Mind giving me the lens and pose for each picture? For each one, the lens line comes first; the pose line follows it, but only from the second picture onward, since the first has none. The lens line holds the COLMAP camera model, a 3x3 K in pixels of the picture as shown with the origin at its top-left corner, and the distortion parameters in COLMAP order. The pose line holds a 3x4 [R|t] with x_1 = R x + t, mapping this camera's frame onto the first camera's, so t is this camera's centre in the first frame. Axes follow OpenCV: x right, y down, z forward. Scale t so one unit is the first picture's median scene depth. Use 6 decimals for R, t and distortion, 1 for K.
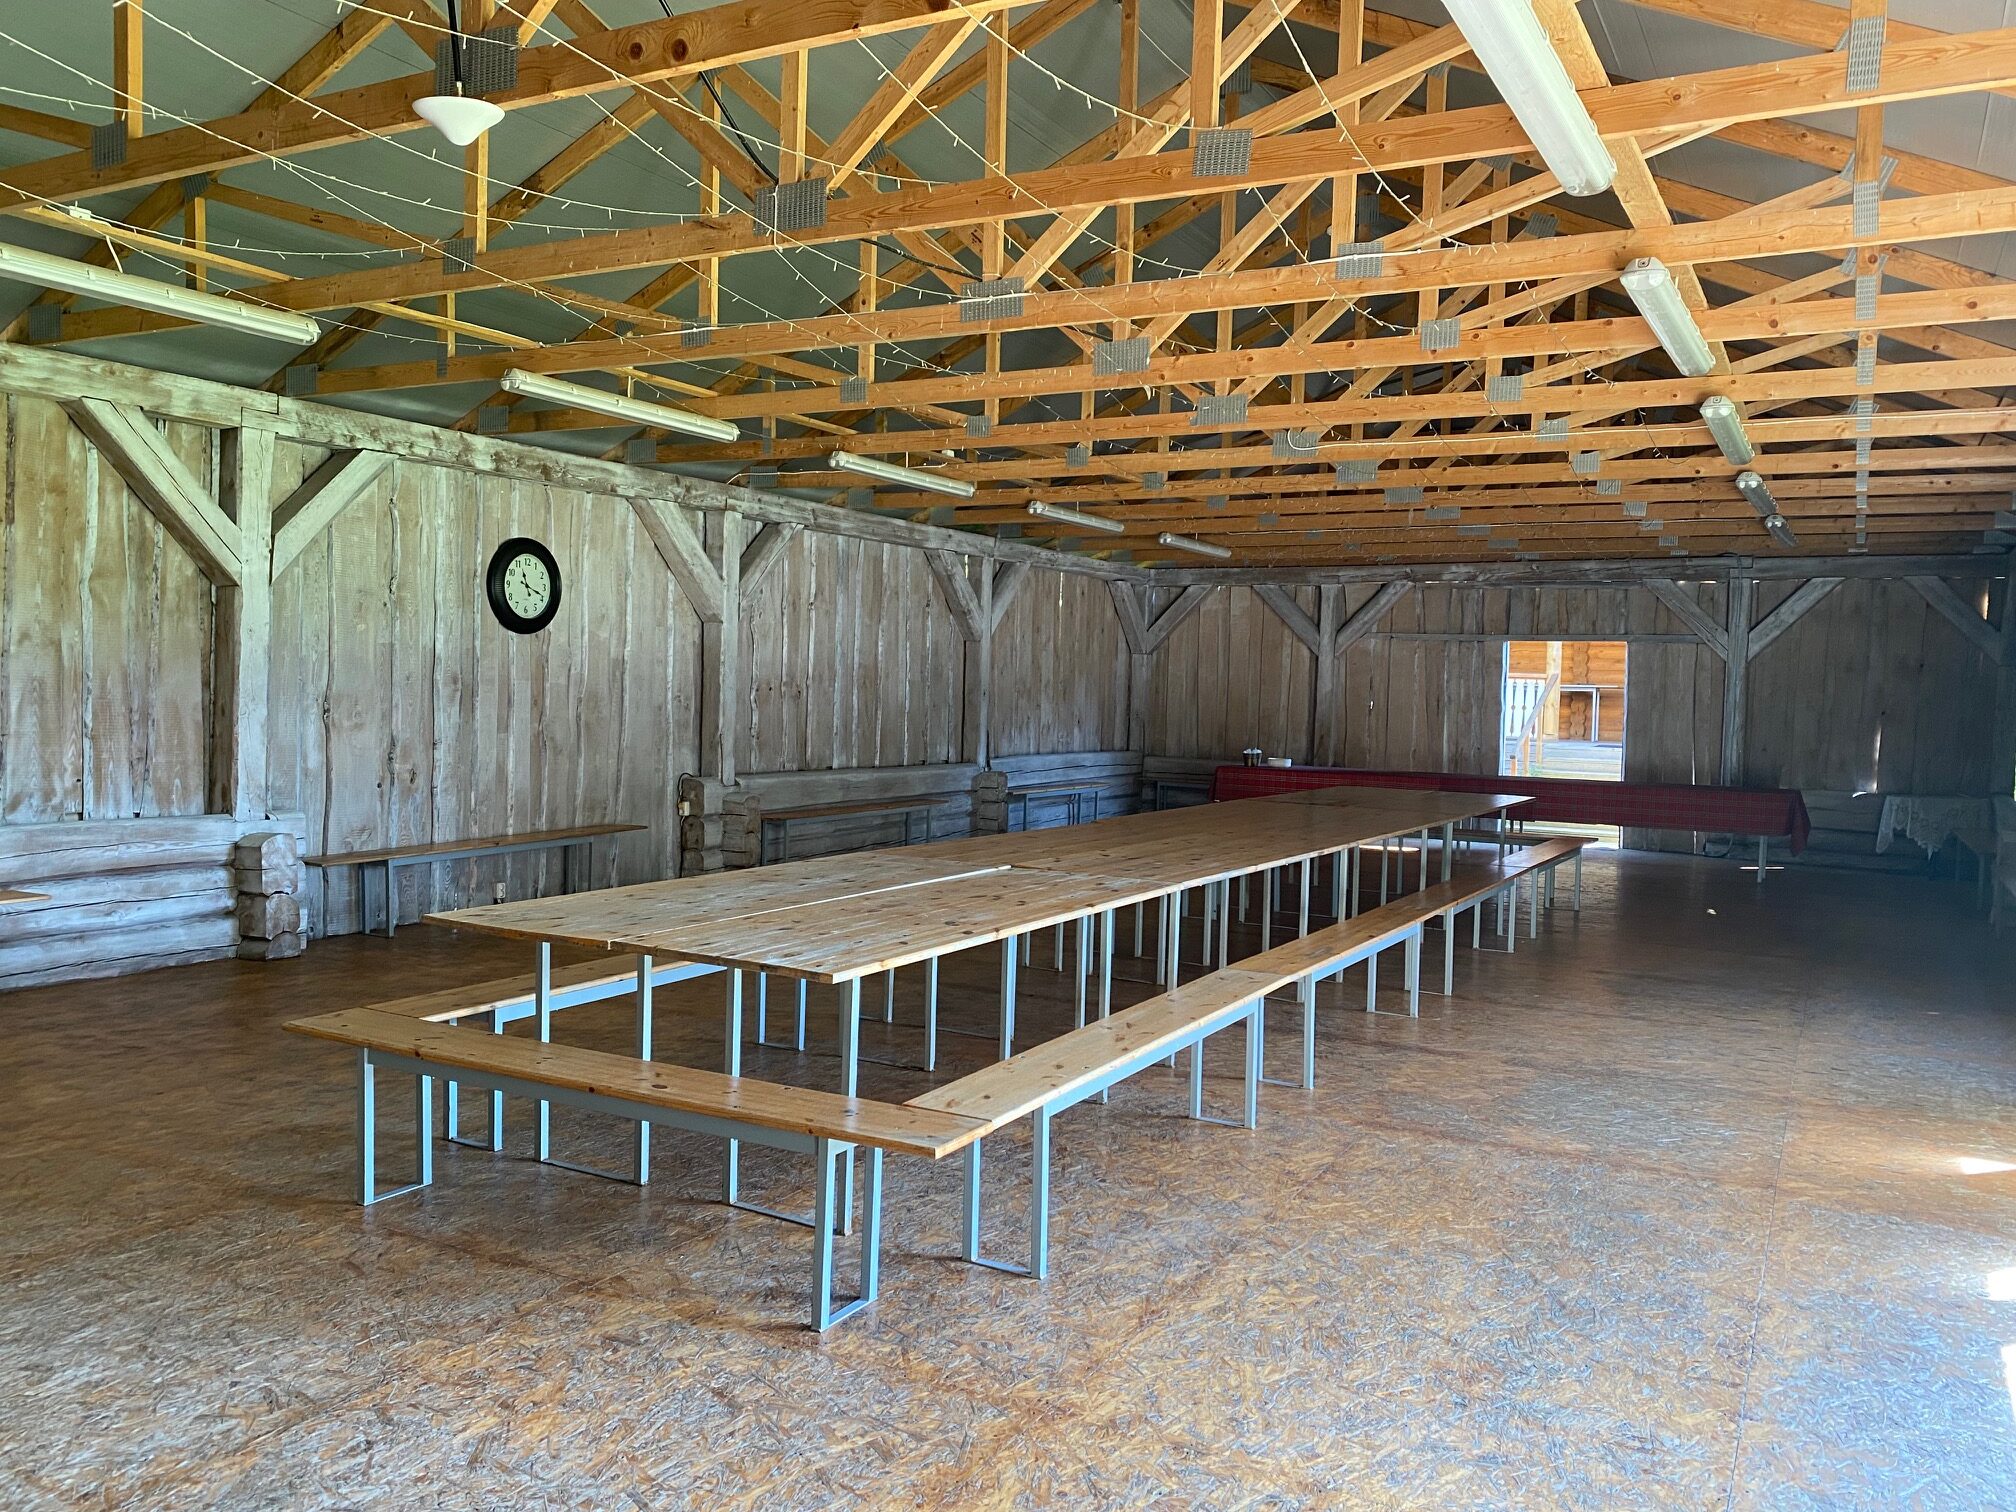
lens RADIAL K [[1547.2, 0, 1005.2], [0, 1547.2, 757.5], [0, 0, 1]] dist [0.000392, -0.027553]
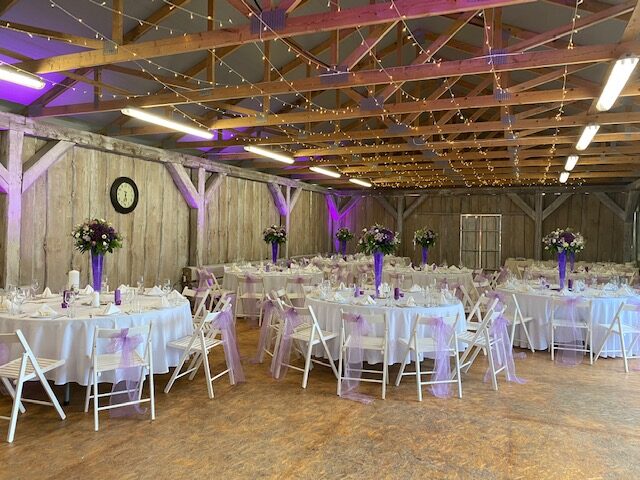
lens RADIAL K [[491.2, 0, 321.4], [0, 491.2, 238.4], [0, 0, 1]] dist [0.000392, -0.027553]
pose [[0.994265, -0.010111, 0.106462, -0.073083], [0.013074, 0.999545, -0.027165, -0.012201], [-0.106139, 0.028401, 0.993946, 0.152736]]
